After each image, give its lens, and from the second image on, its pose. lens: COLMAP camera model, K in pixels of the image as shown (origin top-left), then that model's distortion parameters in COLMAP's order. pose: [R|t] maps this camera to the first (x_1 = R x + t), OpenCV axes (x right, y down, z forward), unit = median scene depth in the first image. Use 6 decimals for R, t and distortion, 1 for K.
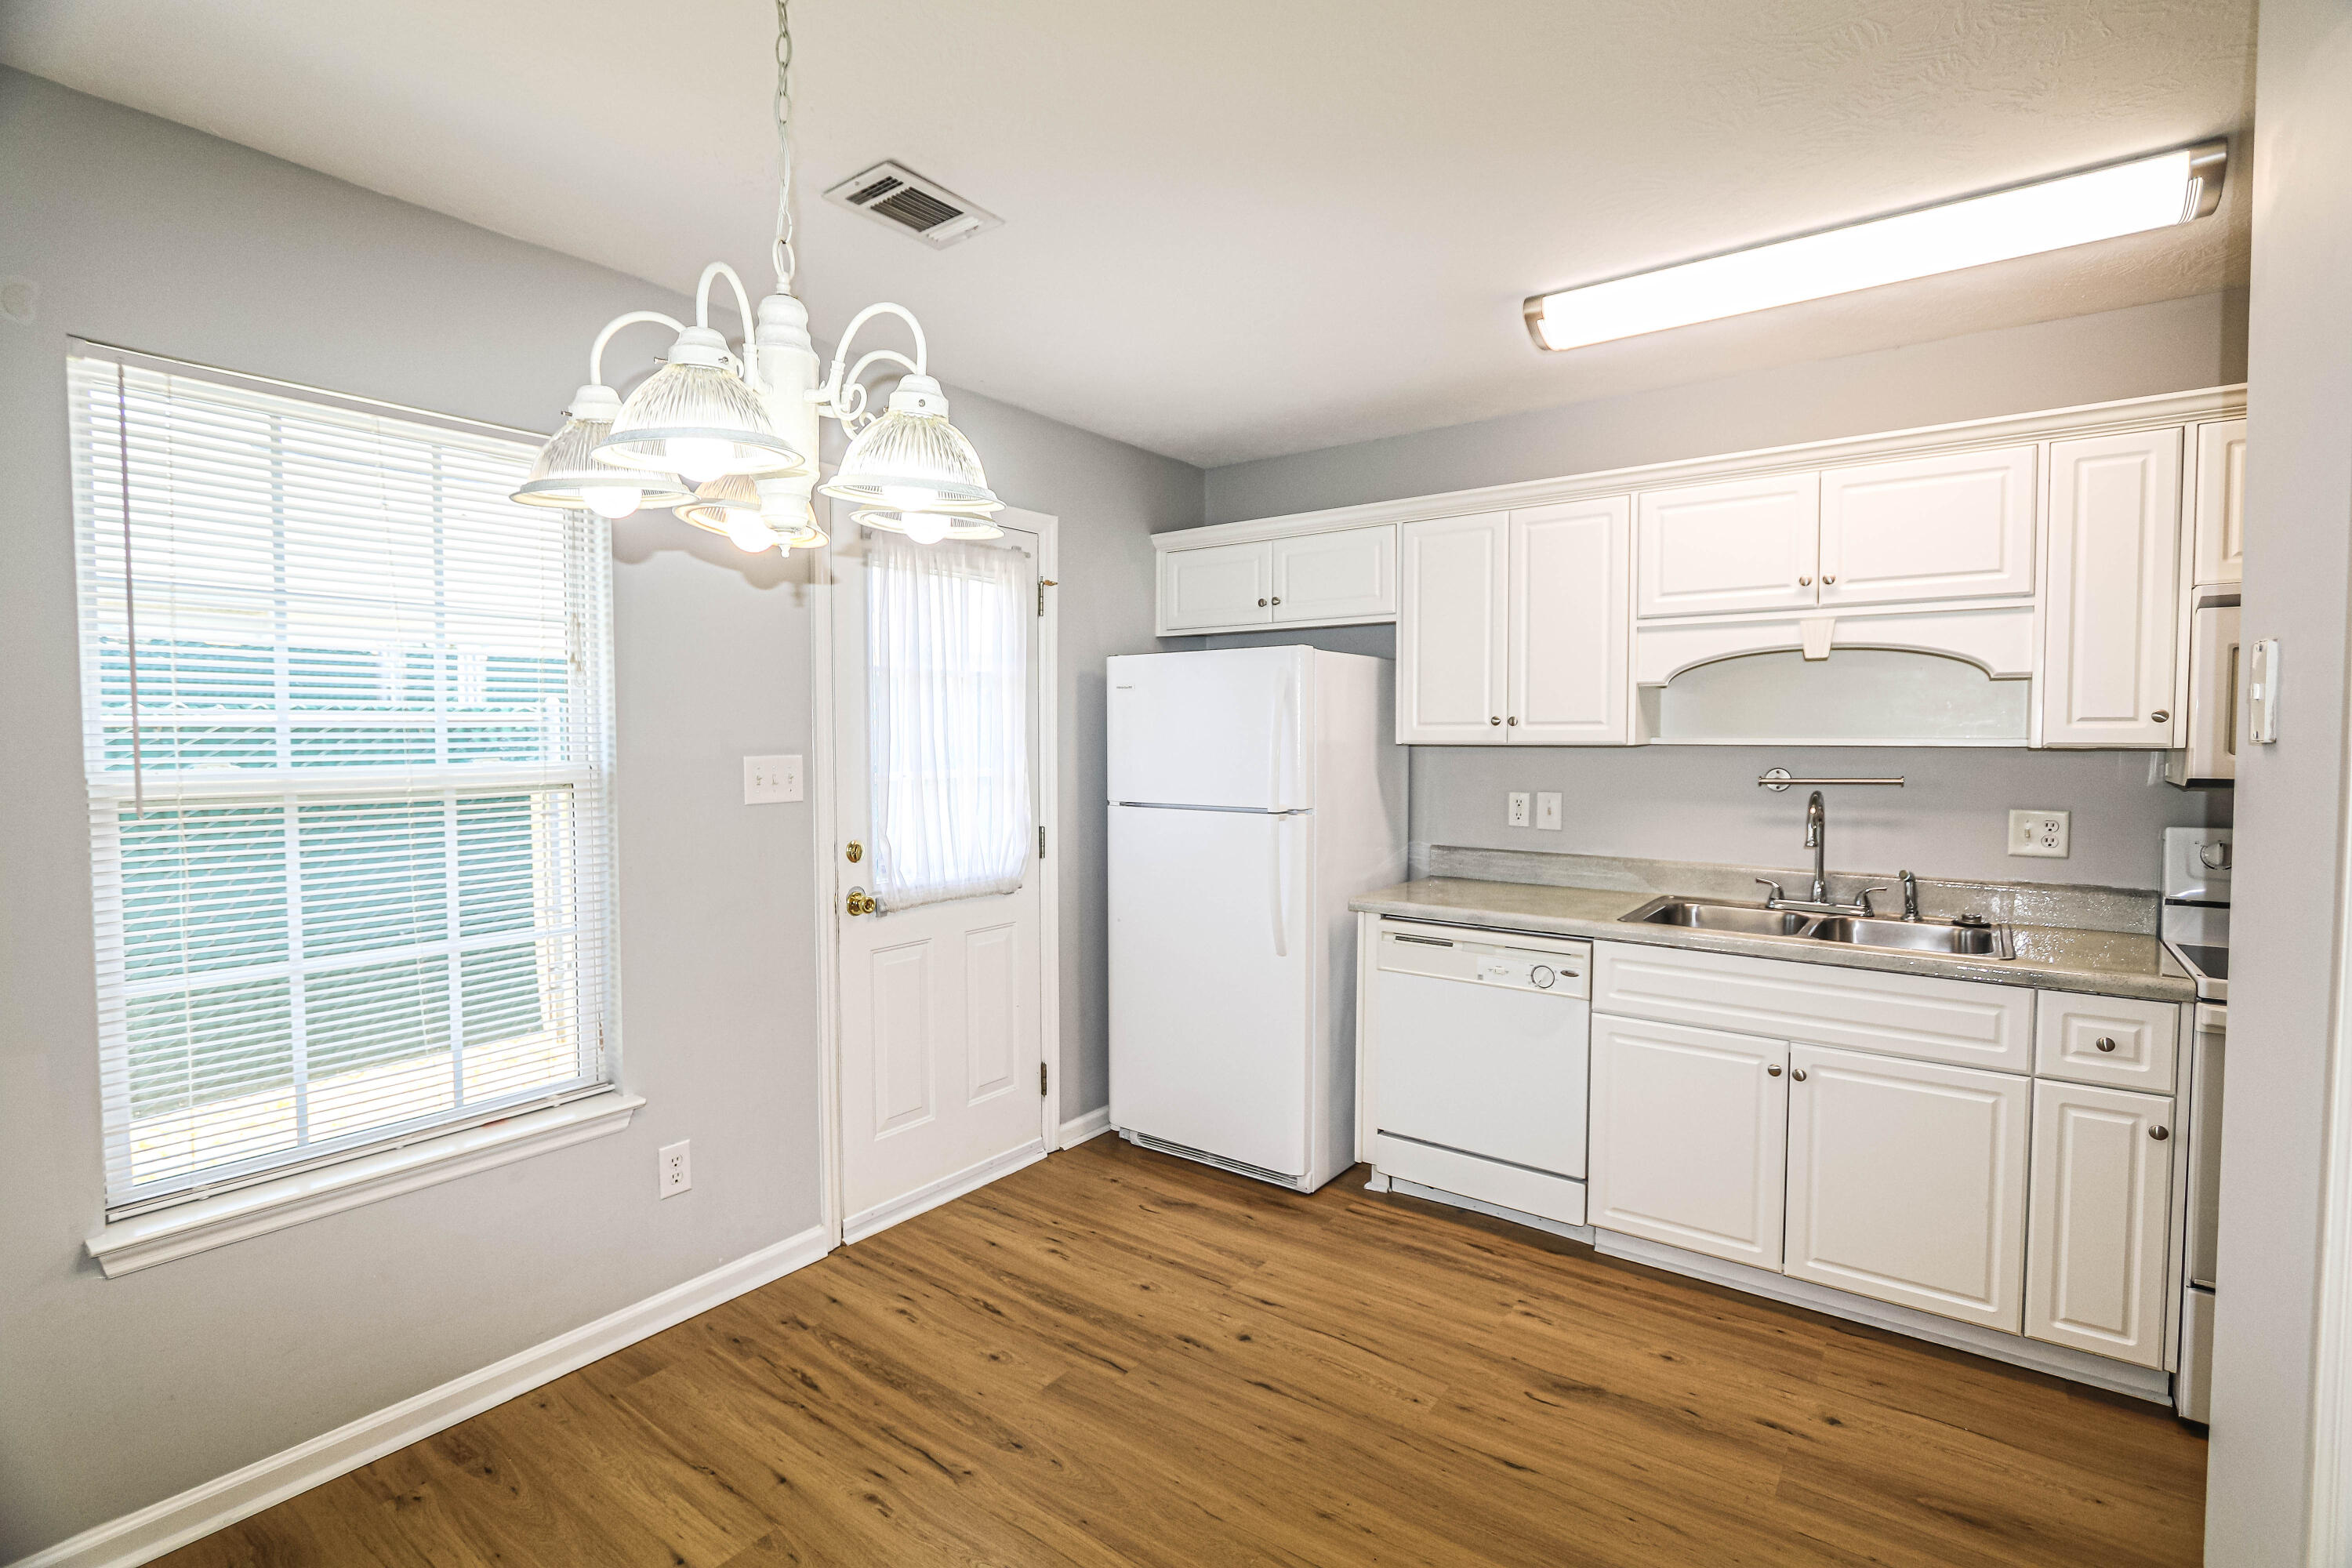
lens RADIAL K [[1087.7, 0, 1140.0], [0, 1087.7, 772.6], [0, 0, 1]] dist [-0.016654, 0.002141]
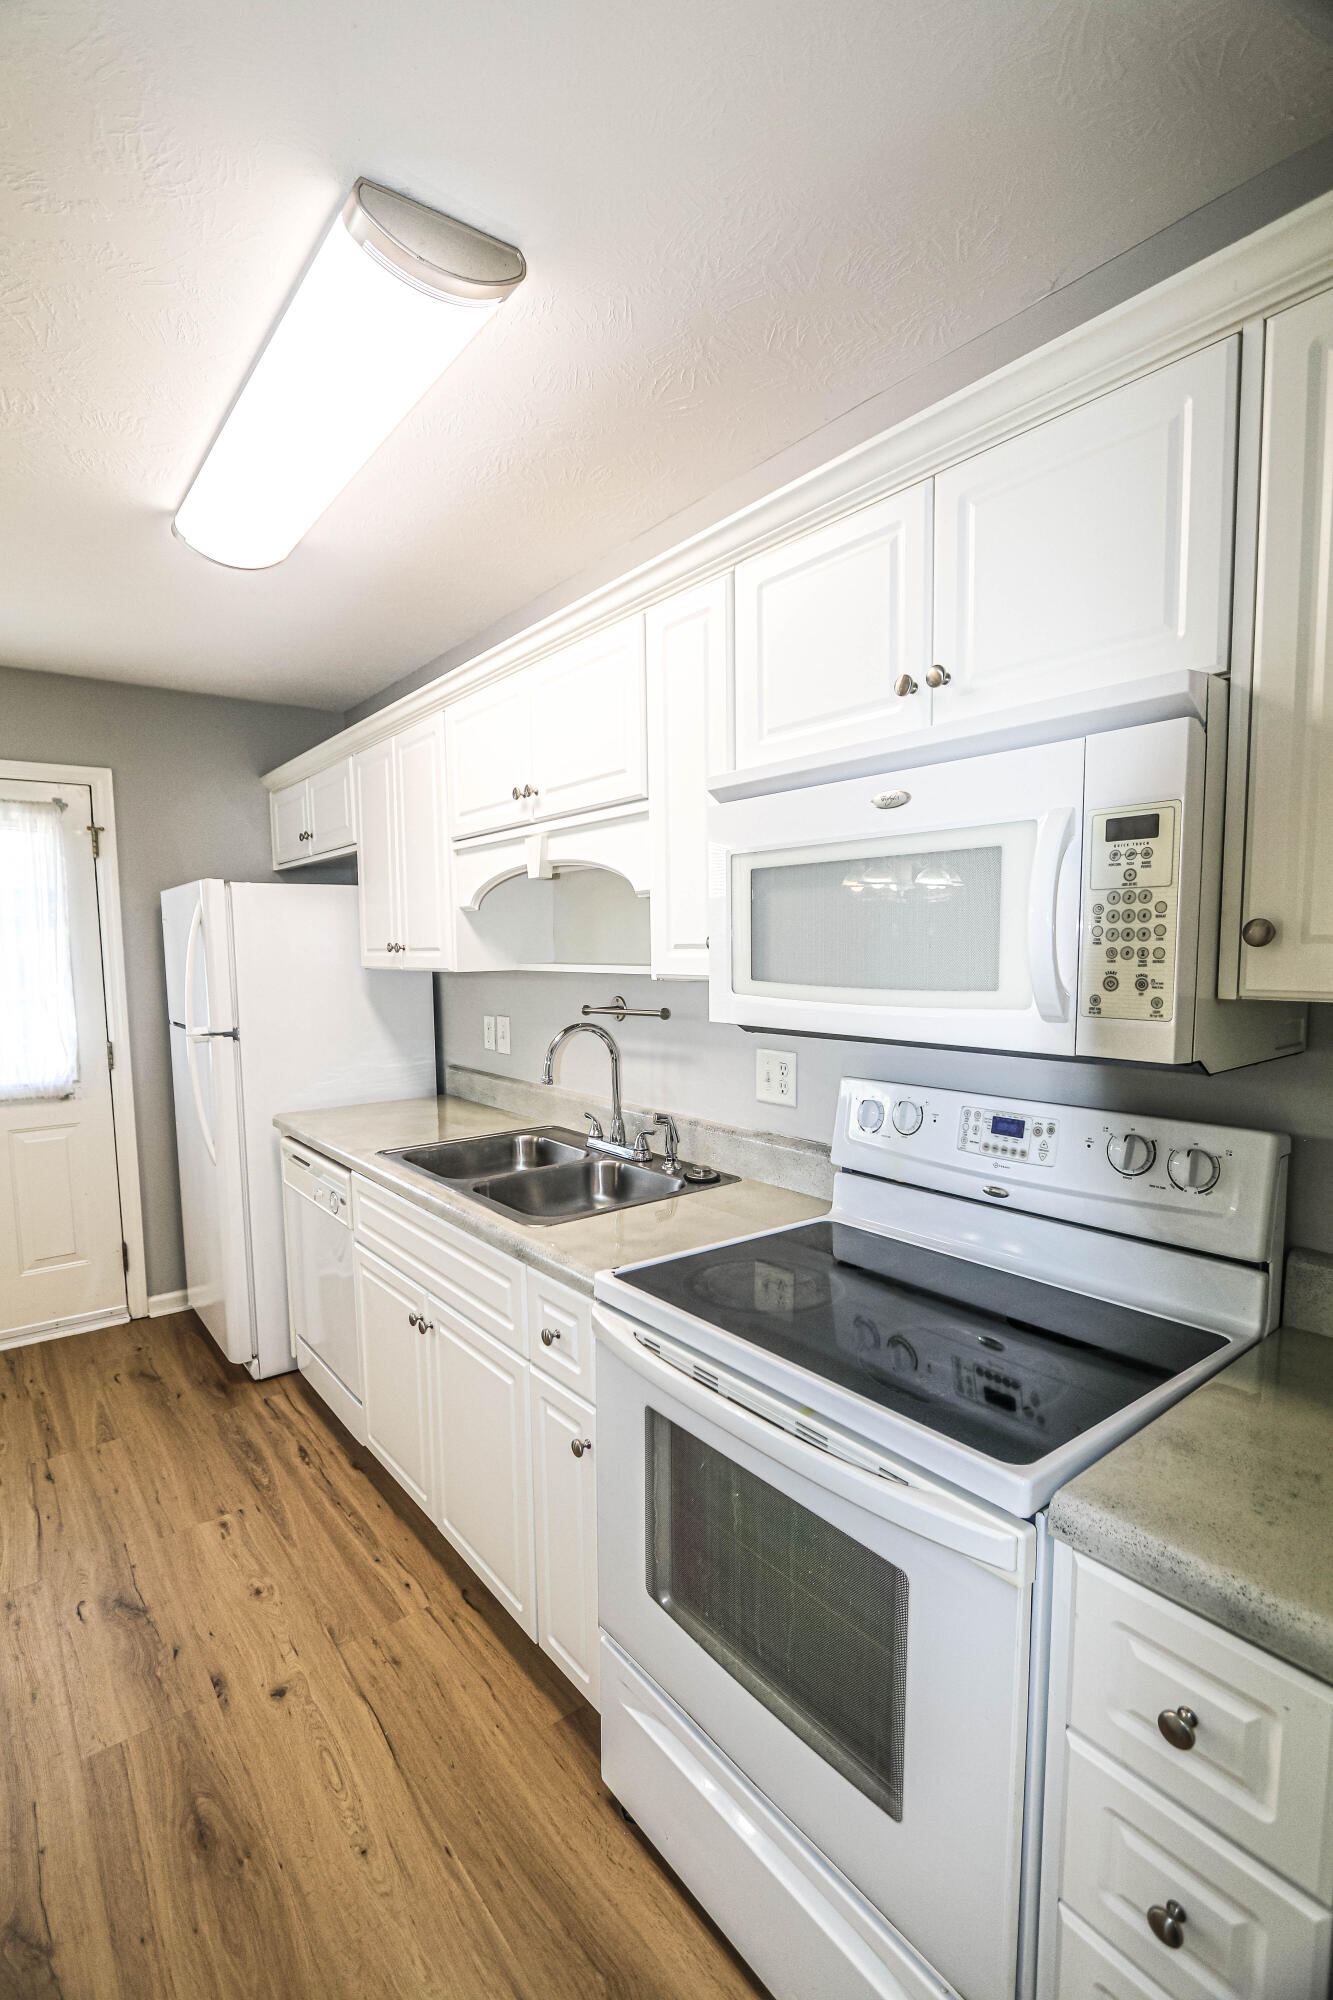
lens RADIAL K [[924.9, 0, 650.7], [0, 924.9, 1035.6], [0, 0, 1]] dist [-0.016654, 0.002141]
pose [[0.966545, 0.014408, -0.256093, 0.859762], [0.002532, 0.997837, 0.065695, -0.023489], [0.256485, -0.064145, 0.964417, 0.249498]]
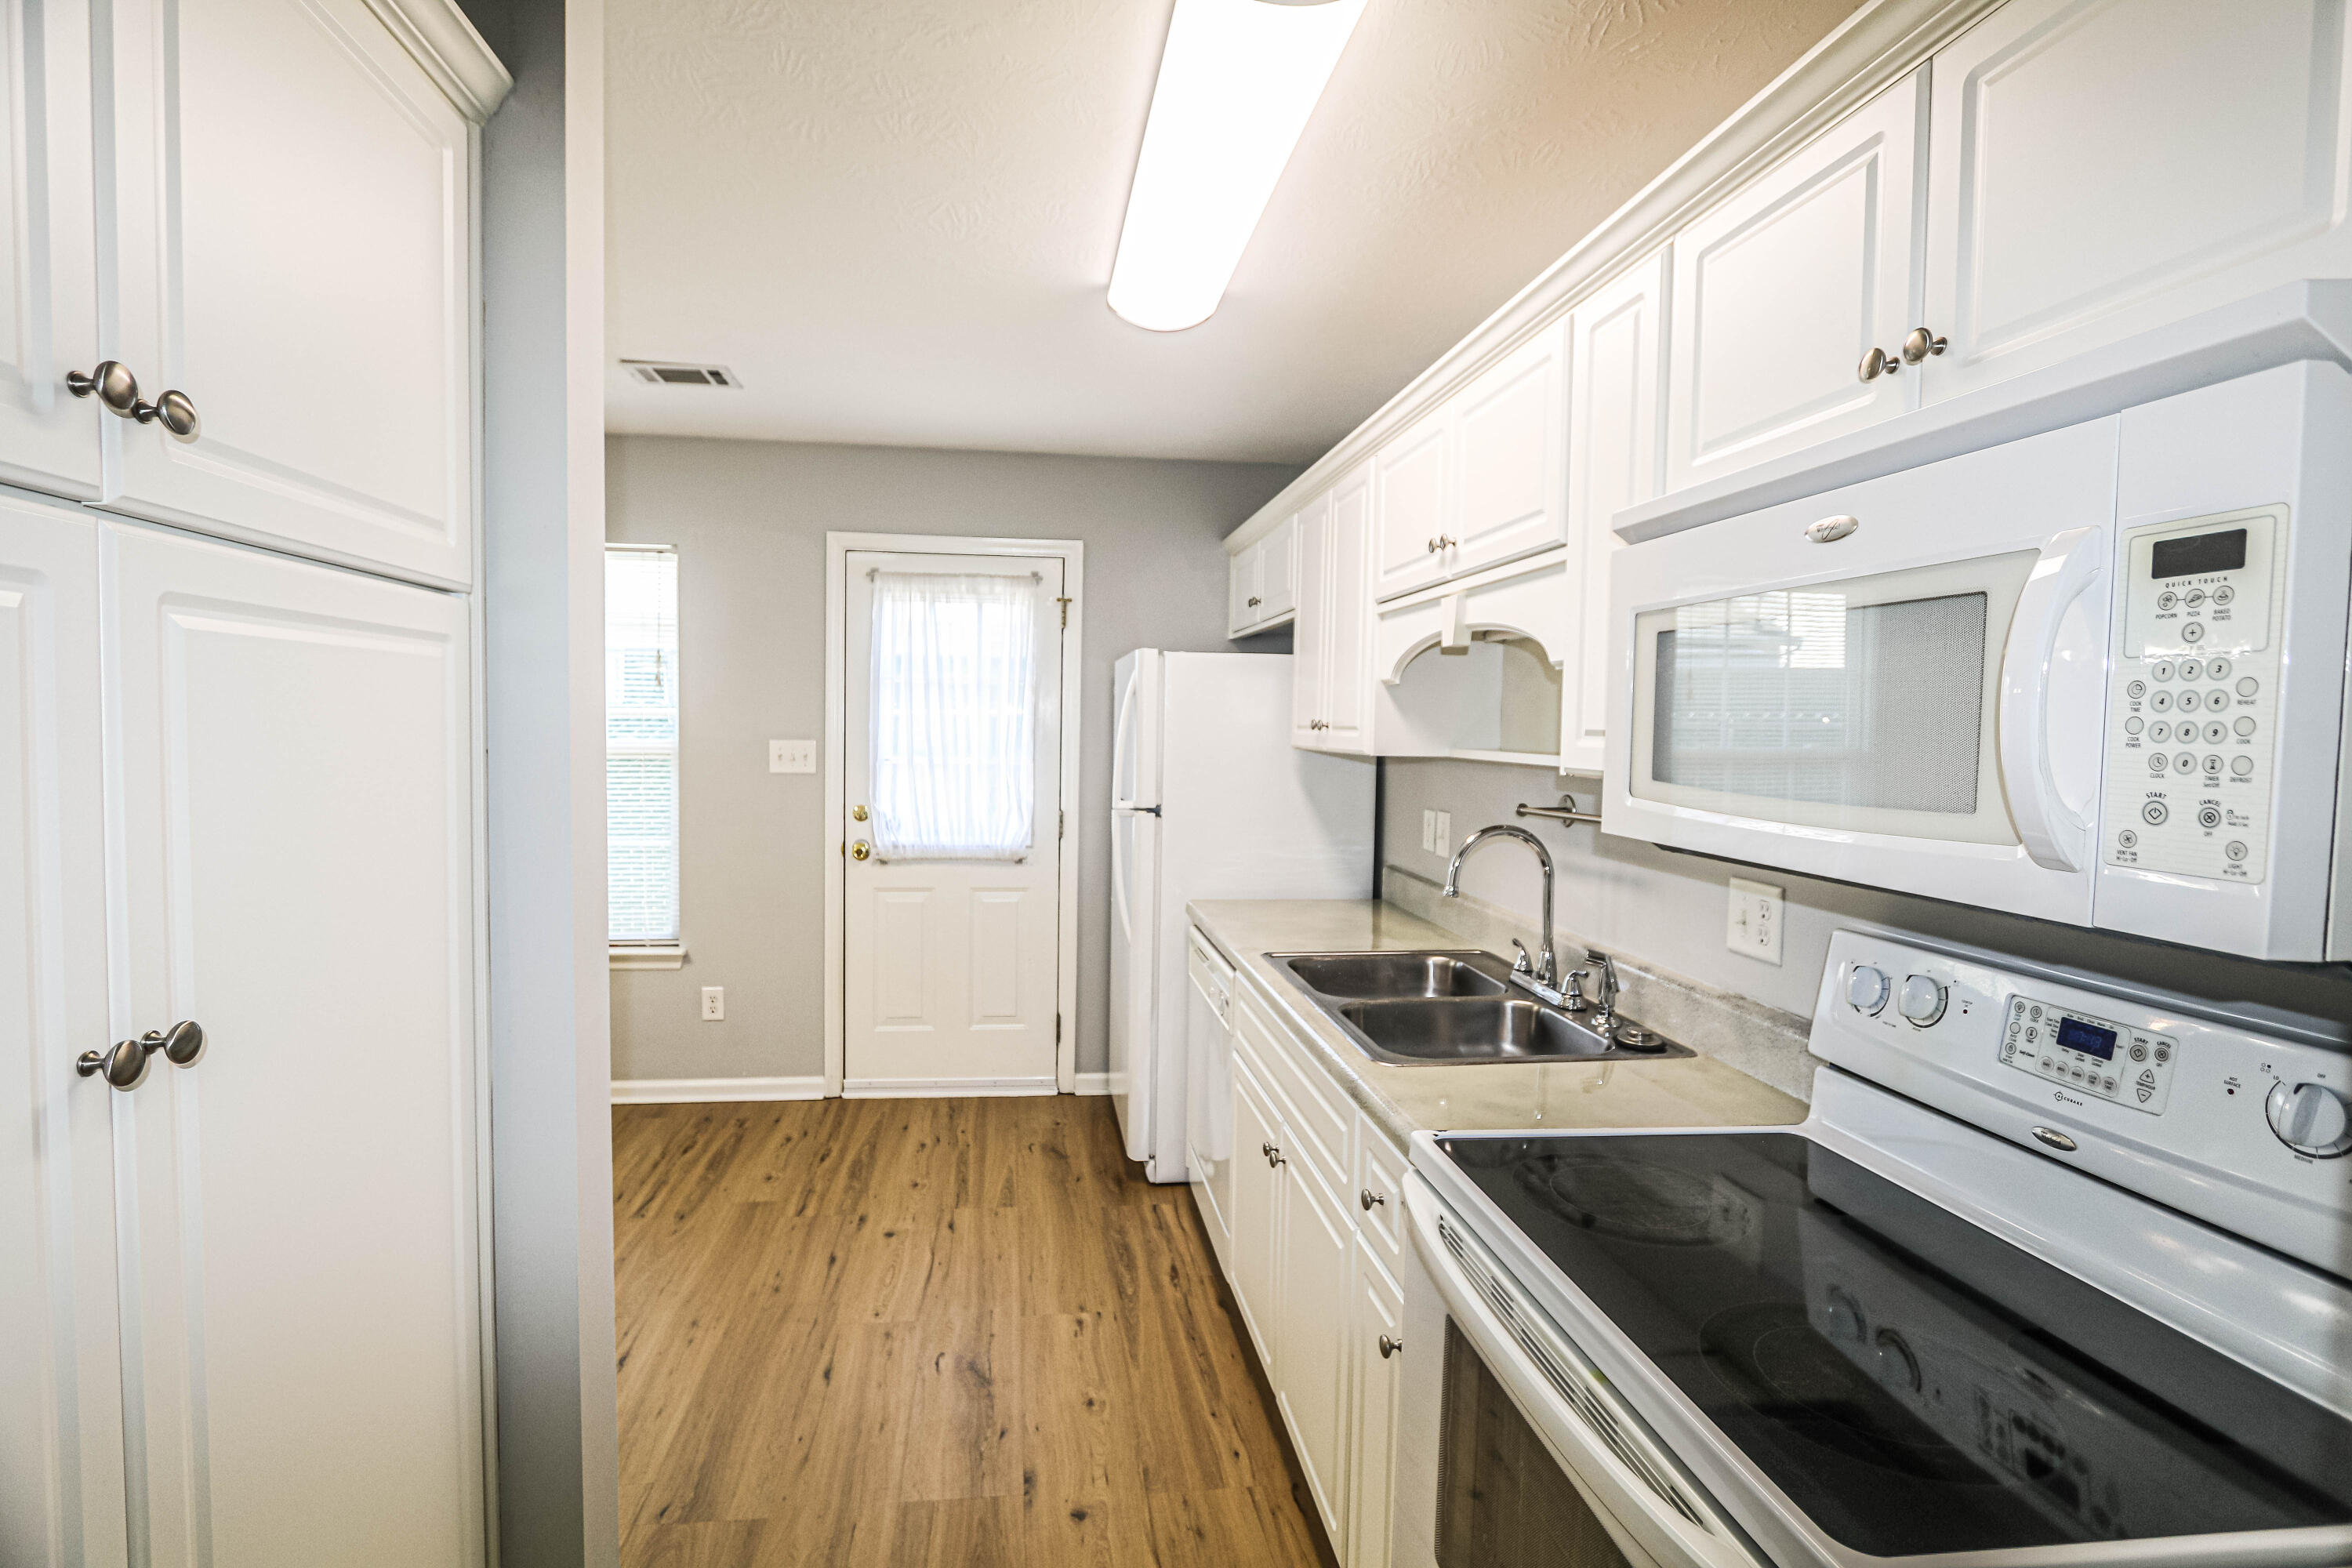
lens RADIAL K [[1087.7, 0, 1131.4], [0, 1087.7, 773.6], [0, 0, 1]] dist [-0.016654, 0.002141]
pose [[0.696778, 0.047308, -0.715725, 0.949880], [-0.042796, 0.998787, 0.024356, -0.024687], [0.716009, 0.013659, 0.697958, 0.294446]]
